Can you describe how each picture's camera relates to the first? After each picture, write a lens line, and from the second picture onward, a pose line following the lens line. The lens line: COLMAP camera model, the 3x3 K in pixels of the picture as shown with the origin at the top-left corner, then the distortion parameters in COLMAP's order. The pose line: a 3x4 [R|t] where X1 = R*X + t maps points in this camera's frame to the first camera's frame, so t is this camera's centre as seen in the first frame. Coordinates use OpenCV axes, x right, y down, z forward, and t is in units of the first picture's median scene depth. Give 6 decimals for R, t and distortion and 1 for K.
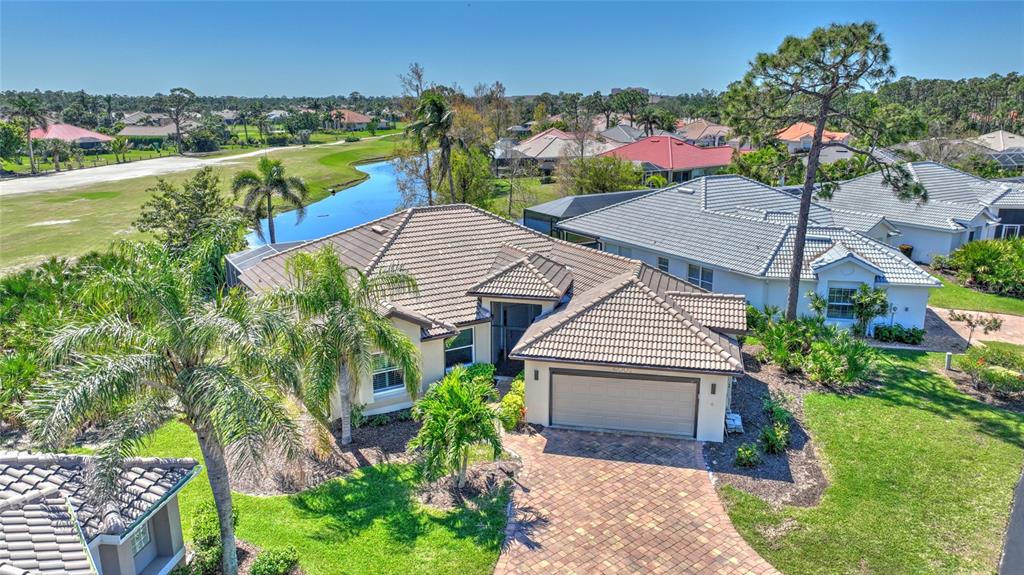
lens RADIAL K [[731.9, 0, 511.3], [0, 731.9, 287.9], [0, 0, 1]] dist [0.002673, 0.003834]
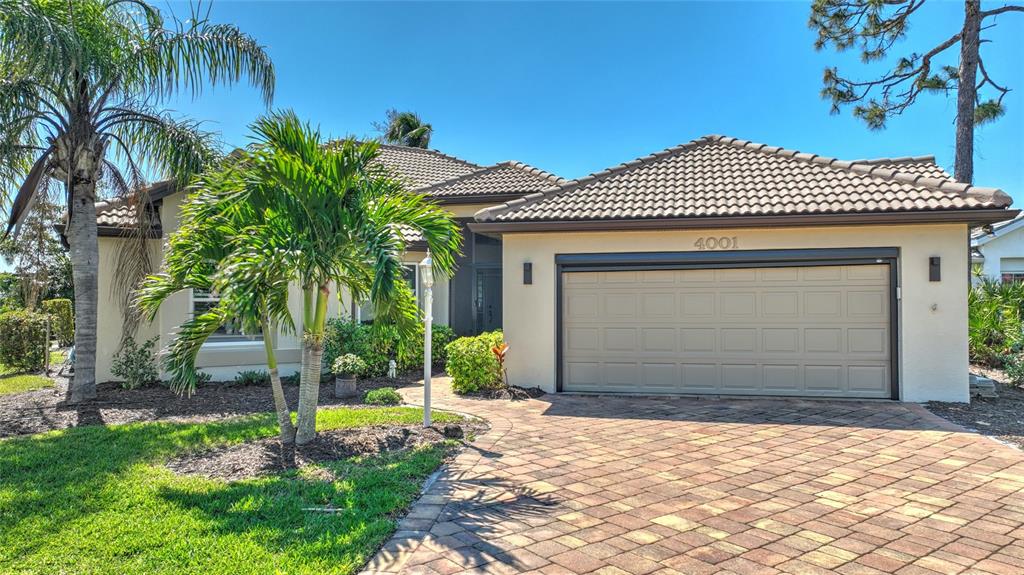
lens RADIAL K [[731.9, 0, 512.5], [0, 731.9, 288.7], [0, 0, 1]] dist [0.002673, 0.003834]
pose [[0.999966, 0.002125, -0.008007, 0.029266], [-0.004077, 0.967606, -0.252432, 0.257155], [0.007212, 0.252456, 0.967582, 0.574705]]
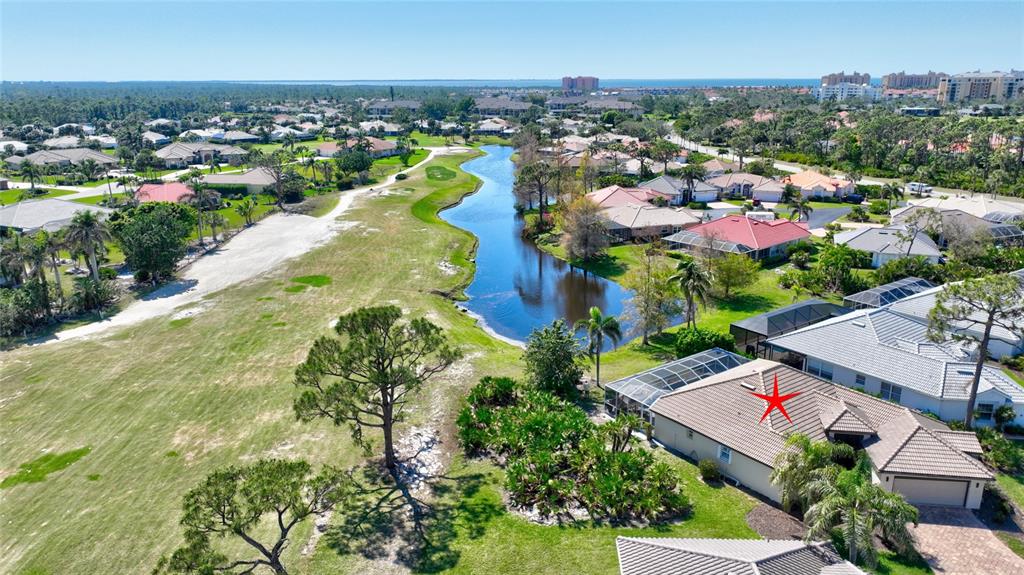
lens RADIAL K [[731.9, 0, 512.1], [0, 731.9, 285.6], [0, 0, 1]] dist [0.002673, 0.003834]
pose [[0.994568, -0.032541, 0.098873, -1.263515], [0.028842, 0.998838, 0.038619, -0.564192], [-0.100015, -0.035558, 0.994350, -0.973773]]
